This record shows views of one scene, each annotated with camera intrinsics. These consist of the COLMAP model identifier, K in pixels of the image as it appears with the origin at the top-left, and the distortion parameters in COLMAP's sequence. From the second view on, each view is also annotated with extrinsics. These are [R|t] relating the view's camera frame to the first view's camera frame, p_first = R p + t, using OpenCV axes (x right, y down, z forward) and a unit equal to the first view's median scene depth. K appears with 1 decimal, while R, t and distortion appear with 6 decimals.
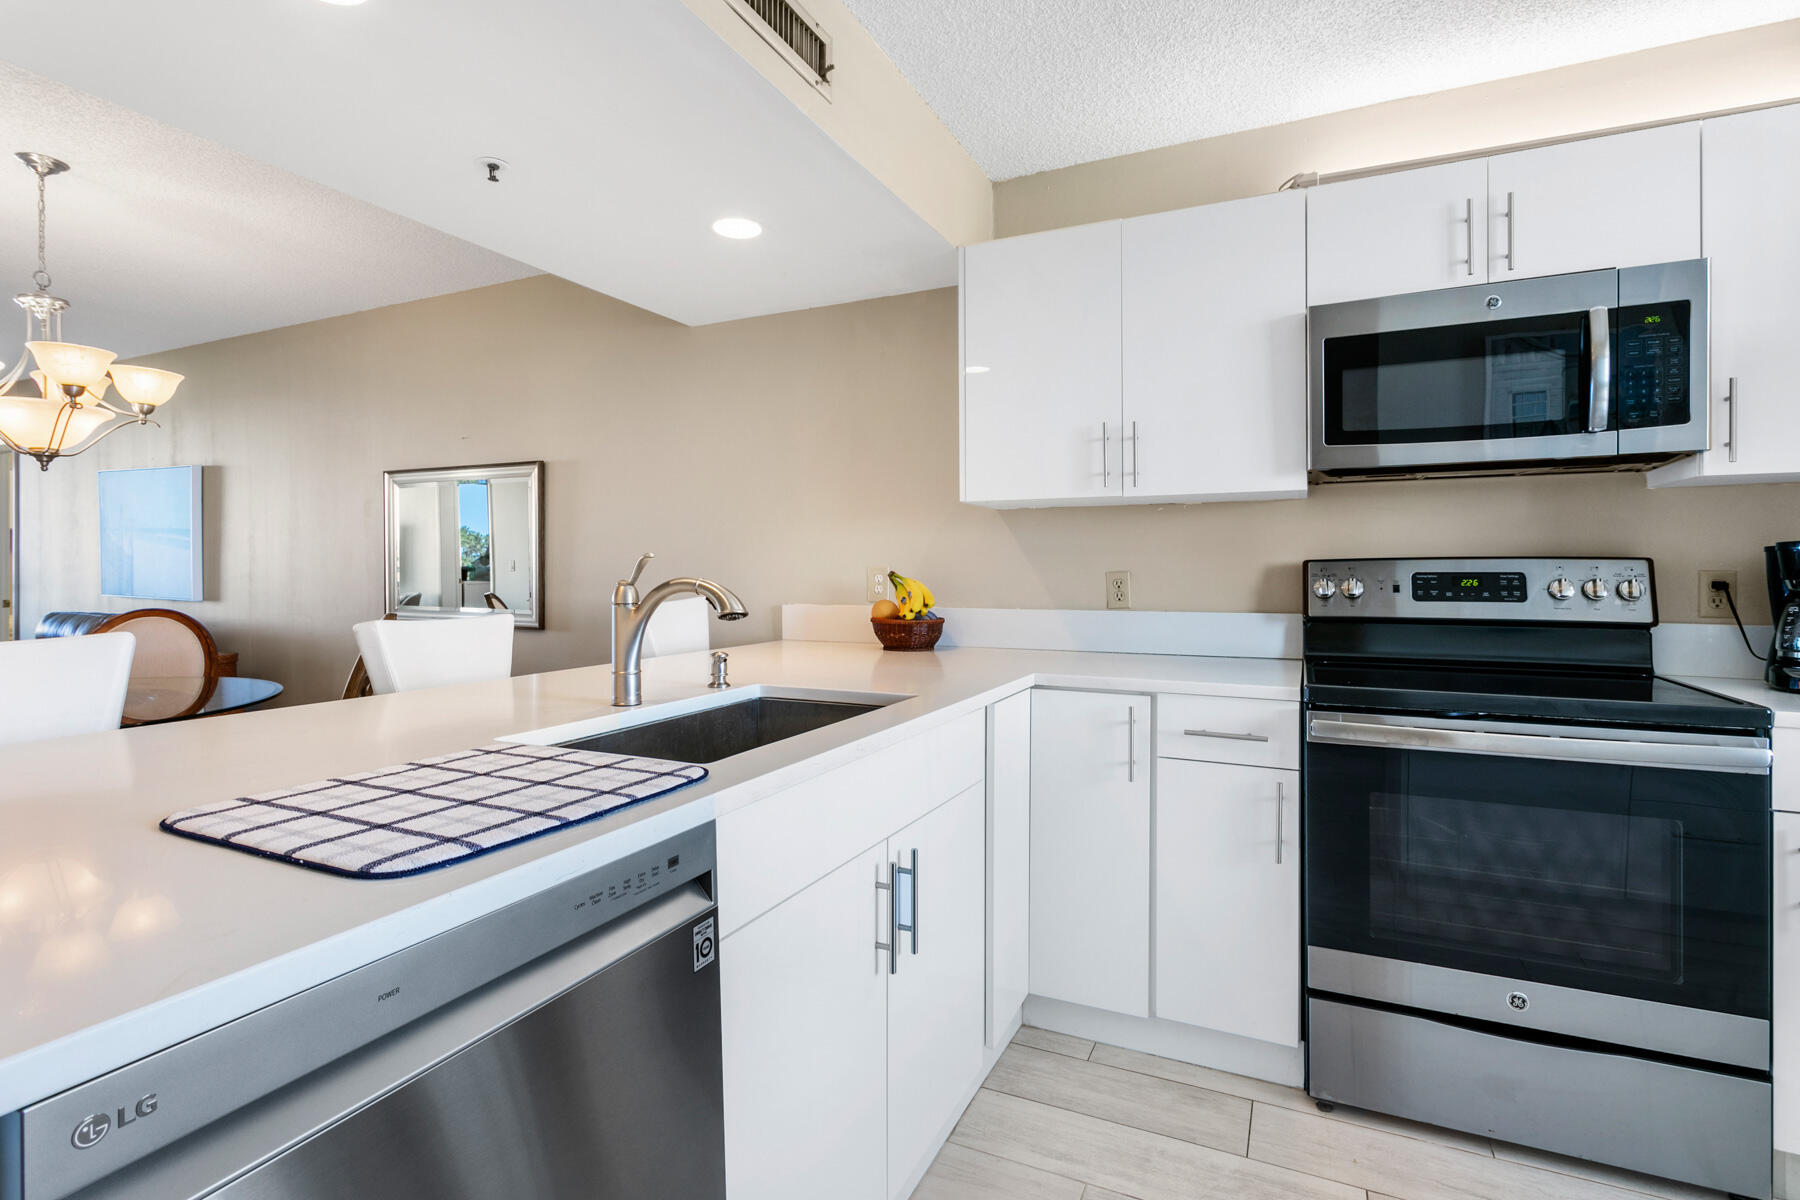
lens RADIAL K [[874.2, 0, 900.7], [0, 874.2, 582.2], [0, 0, 1]] dist [0.002025, 0.001520]
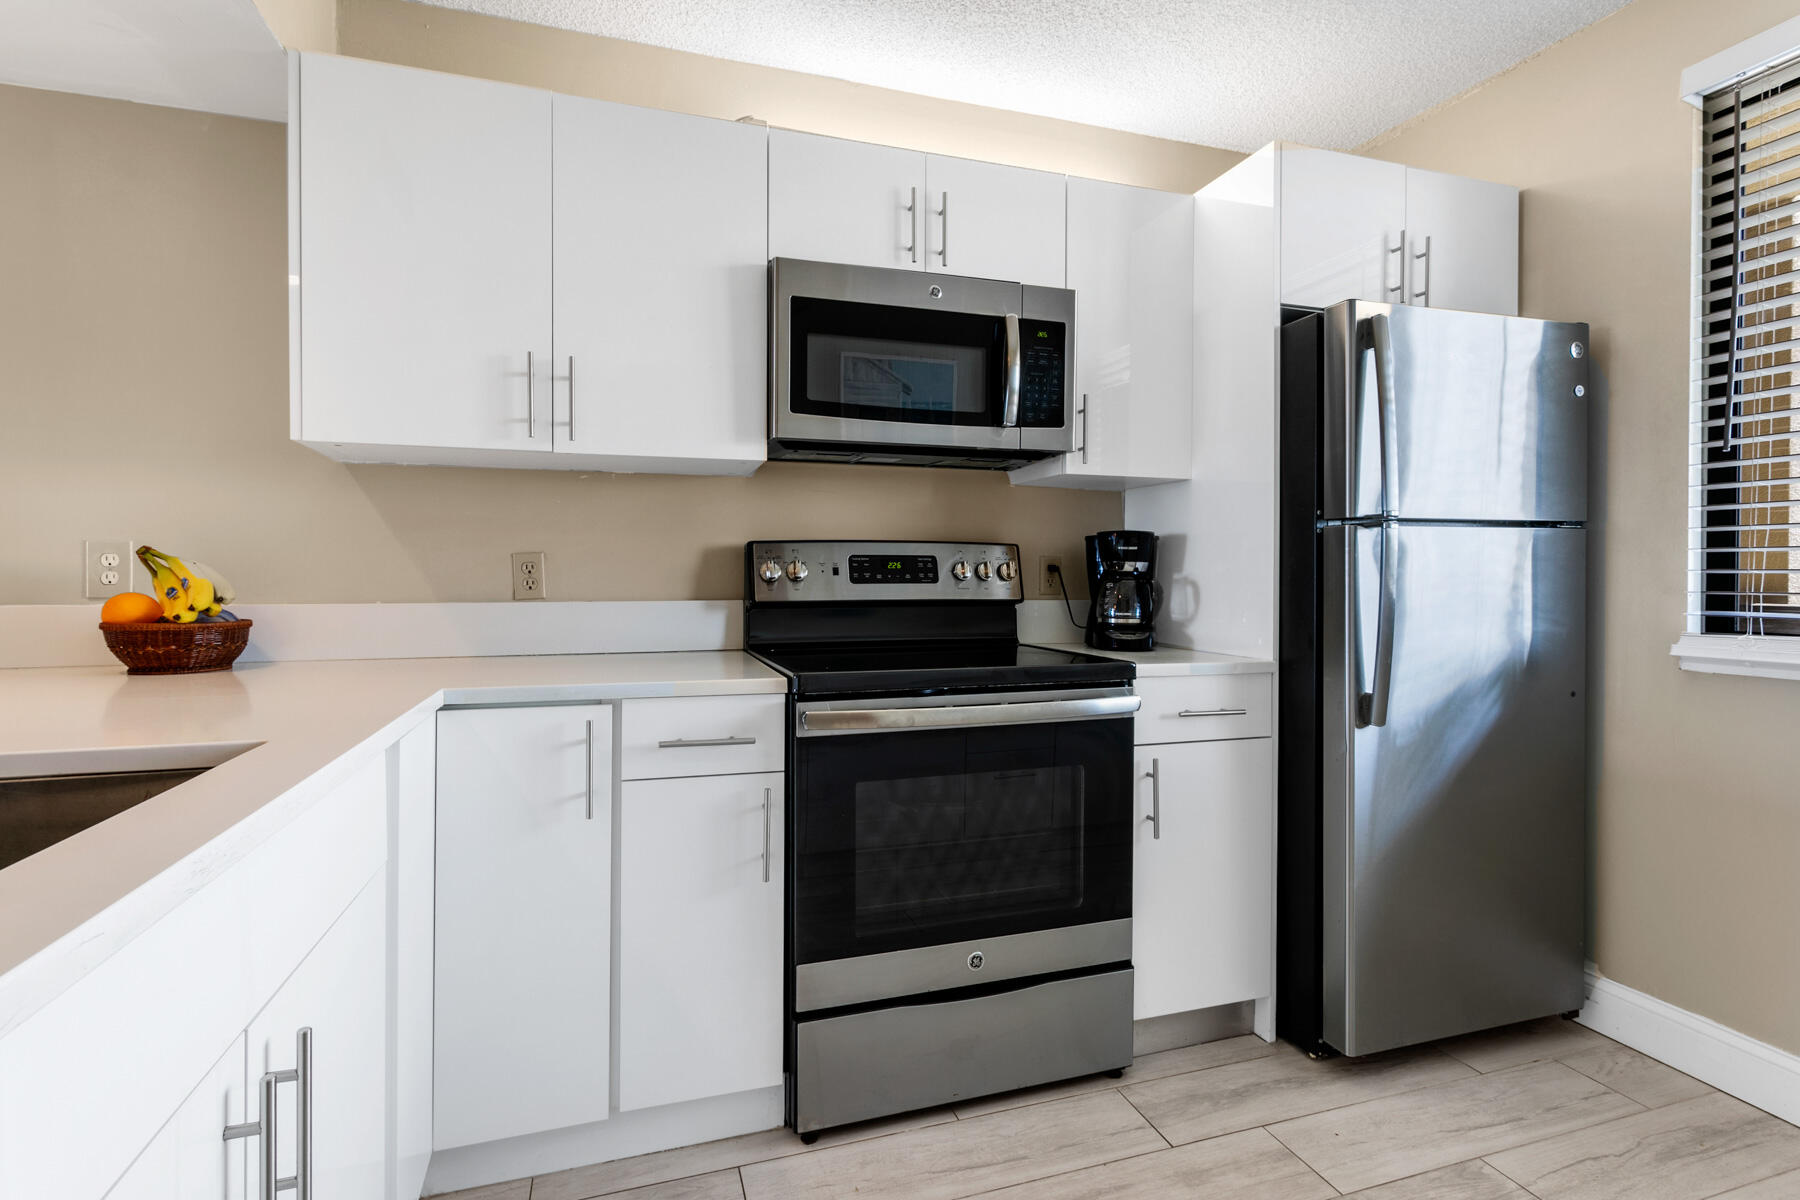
lens RADIAL K [[874.2, 0, 900.7], [0, 874.2, 582.2], [0, 0, 1]] dist [0.002025, 0.001520]
pose [[0.730029, -0.003831, 0.683406, -0.057838], [0.007442, 0.999970, -0.002344, 0.024107], [-0.683376, 0.006797, 0.730035, 0.244991]]
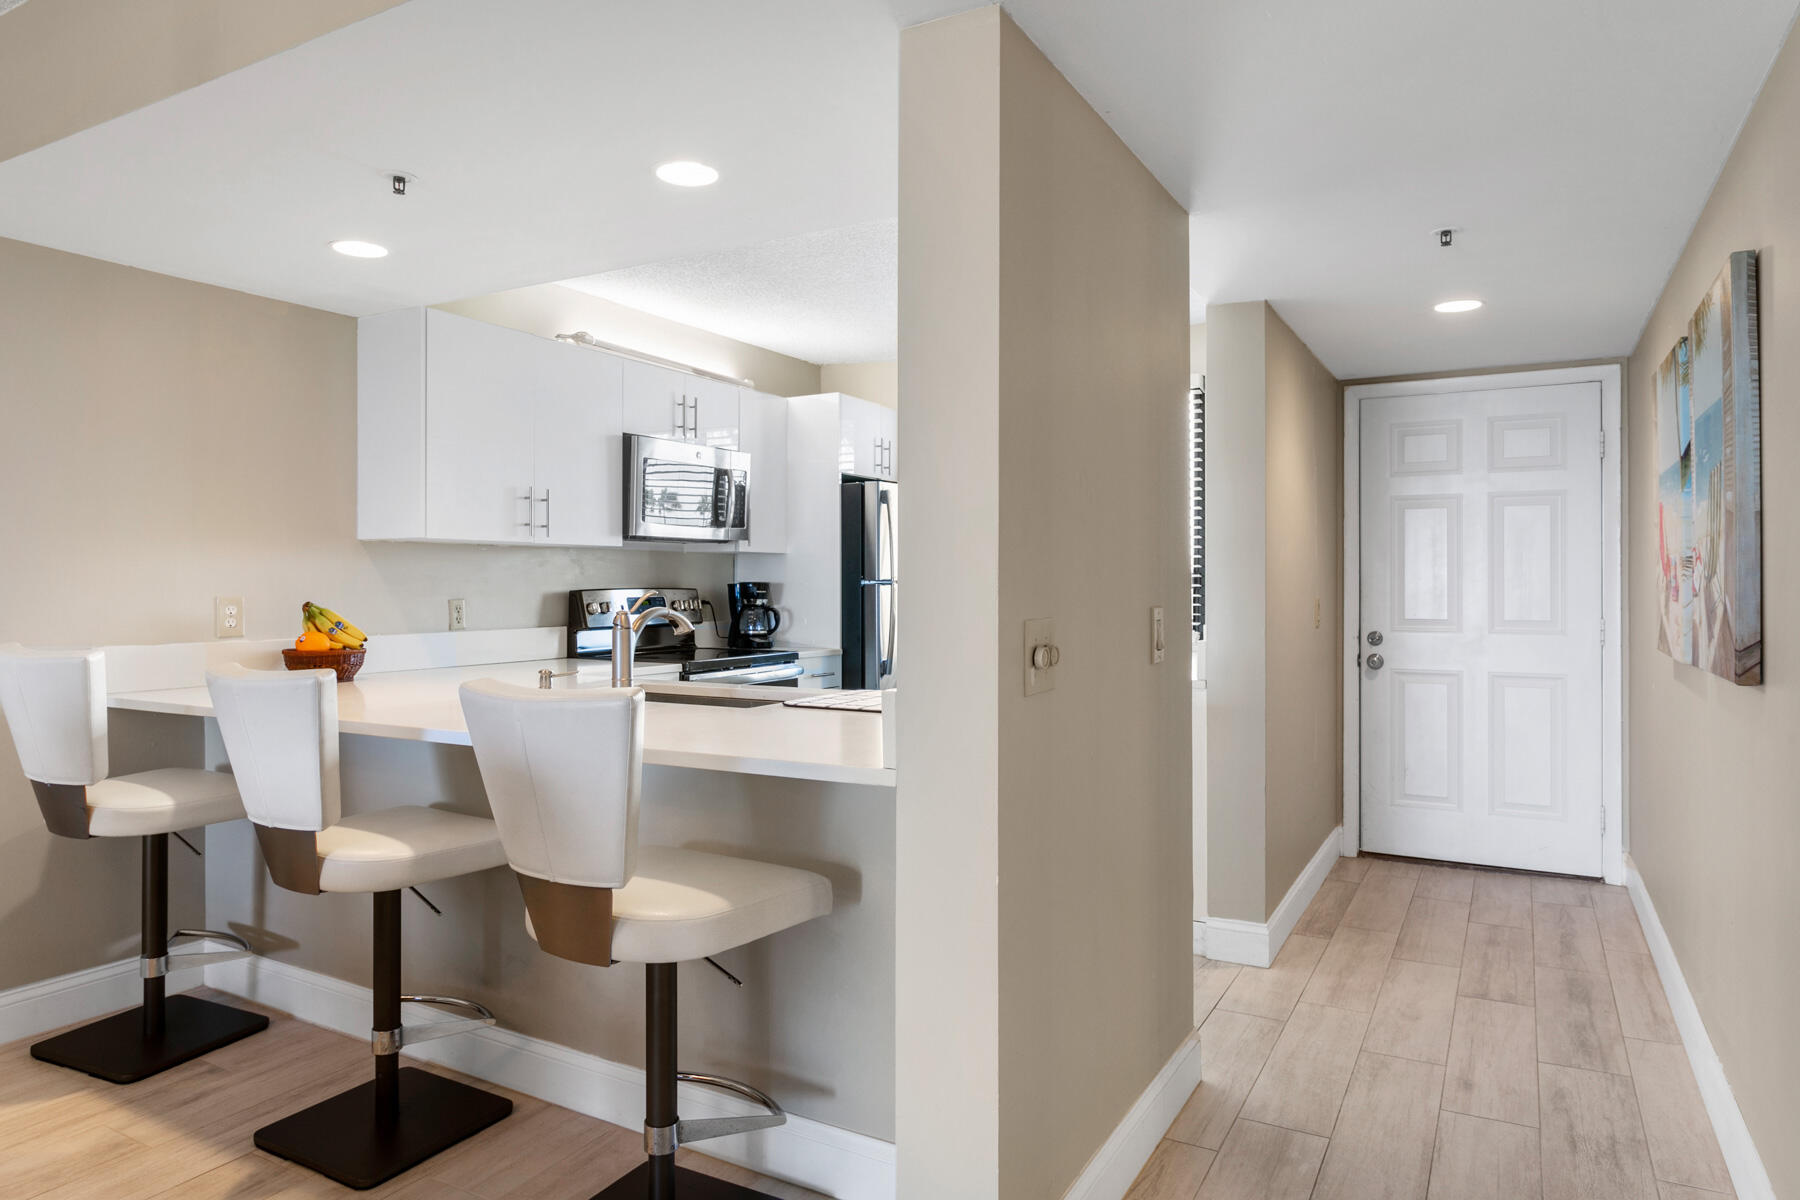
lens RADIAL K [[1090.9, 0, 904.4], [0, 1090.9, 568.1], [0, 0, 1]] dist [0.002195, 0.000206]
pose [[0.063701, 0.015505, 0.997849, -1.527104], [0.014900, 0.999753, -0.016486, -0.026268], [-0.997858, 0.015919, 0.063455, 0.370003]]
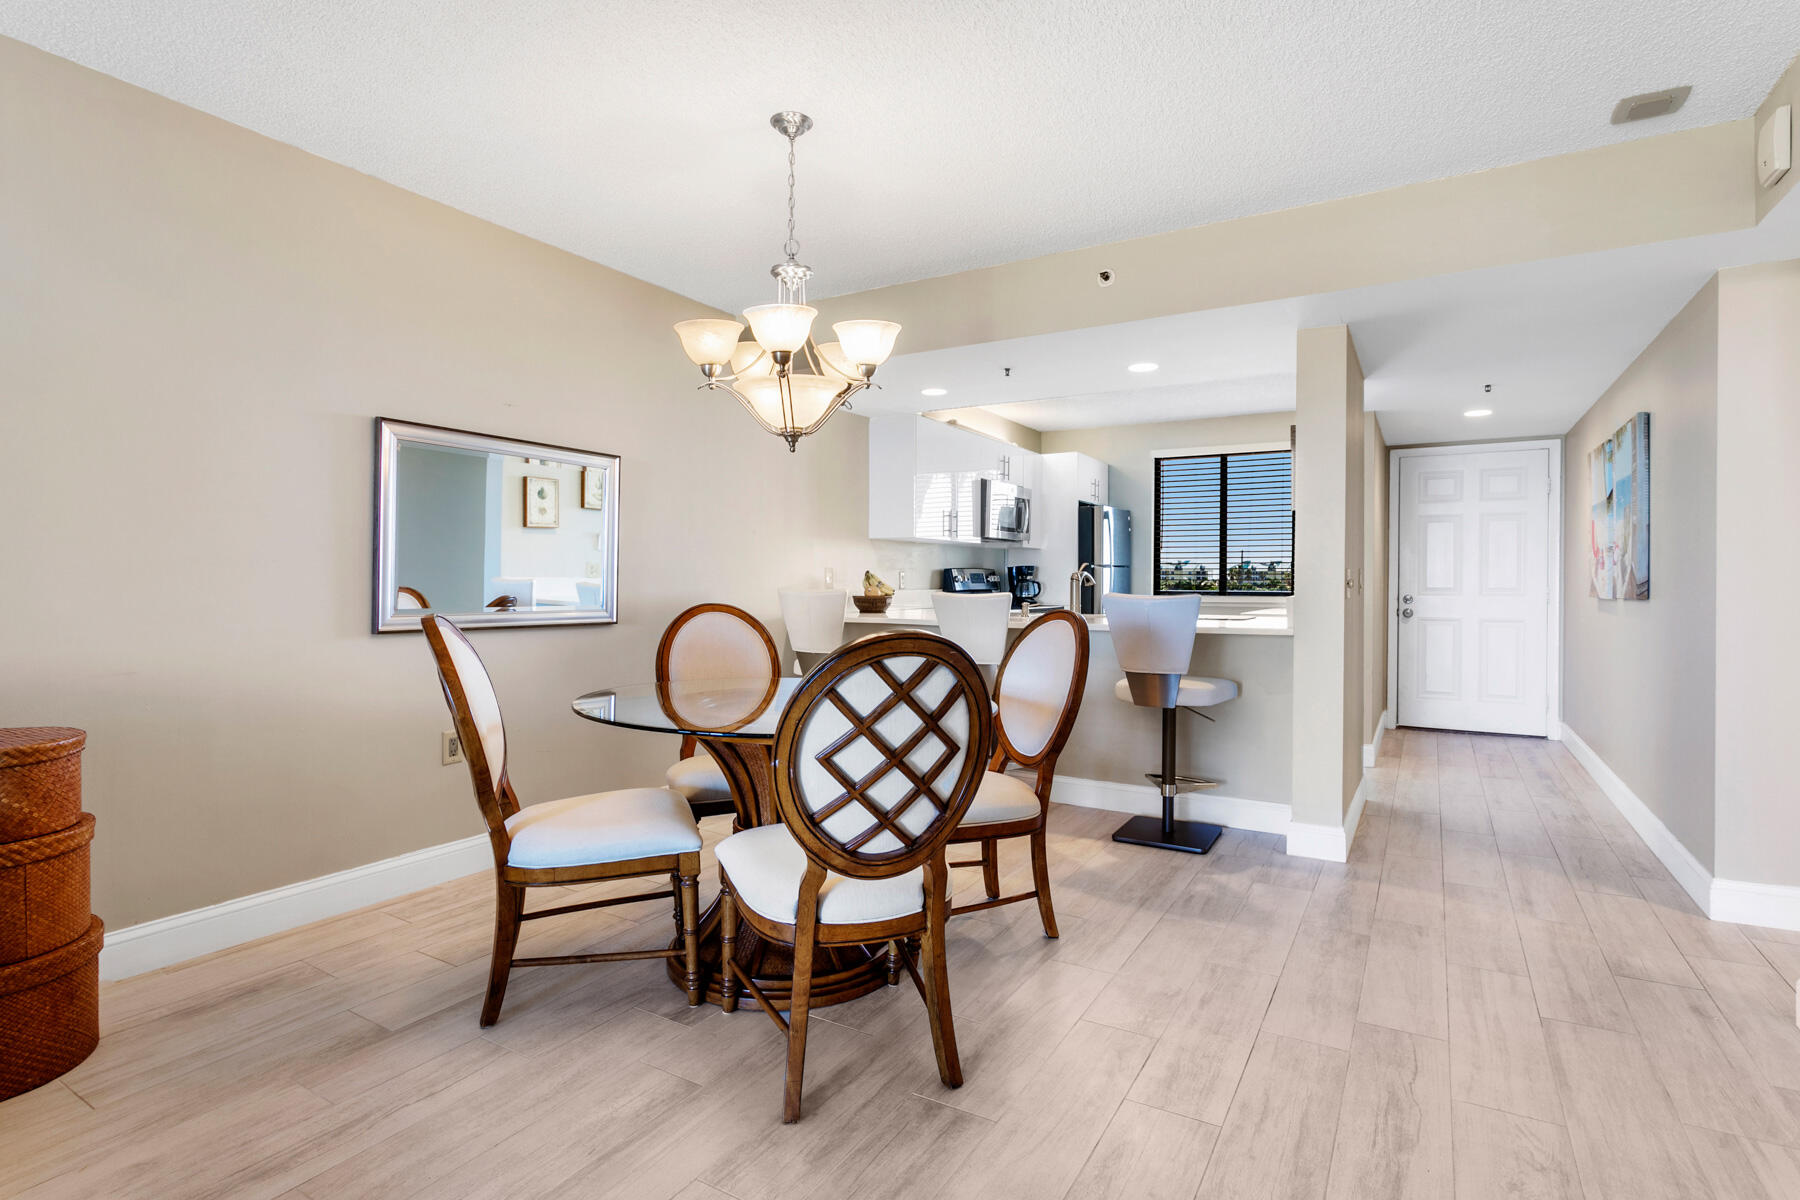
lens RADIAL K [[872.7, 0, 918.4], [0, 872.7, 577.1], [0, 0, 1]] dist [0.002485, 0.000403]
pose [[0.082495, 0.005426, 0.996577, -2.392896], [0.011766, 0.999910, -0.006418, 0.018420], [-0.996522, 0.012255, 0.082423, 0.997125]]
